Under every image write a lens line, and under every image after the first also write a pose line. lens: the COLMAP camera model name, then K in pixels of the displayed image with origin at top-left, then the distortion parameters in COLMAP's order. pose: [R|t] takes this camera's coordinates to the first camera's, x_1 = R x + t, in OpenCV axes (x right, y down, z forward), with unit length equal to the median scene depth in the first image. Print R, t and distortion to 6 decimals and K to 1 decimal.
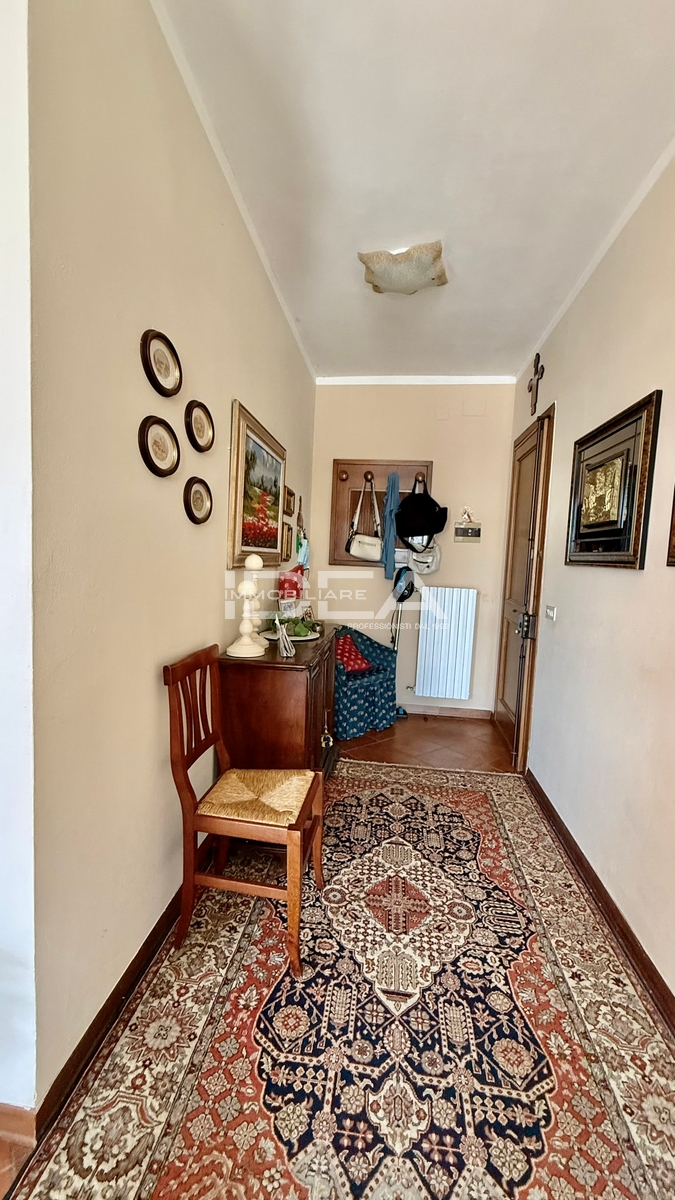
lens RADIAL K [[477.2, 0, 337.5], [0, 477.2, 600.0], [0, 0, 1]] dist [0.000502, -0.000205]
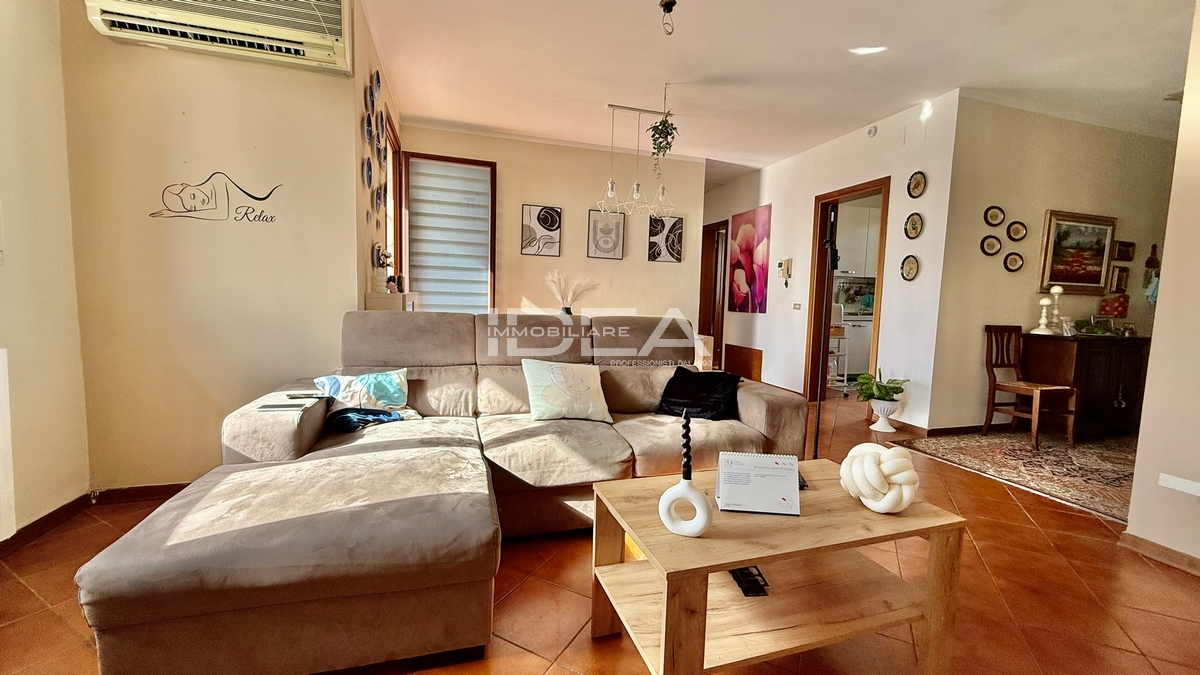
lens RADIAL K [[477.2, 0, 596.0], [0, 477.2, 337.7], [0, 0, 1]] dist [0.000502, -0.000205]
pose [[0.408970, 0.043882, -0.911492, 0.887537], [-0.091114, 0.995815, 0.007060, 0.287566], [0.907988, 0.080162, 0.411256, -1.559374]]
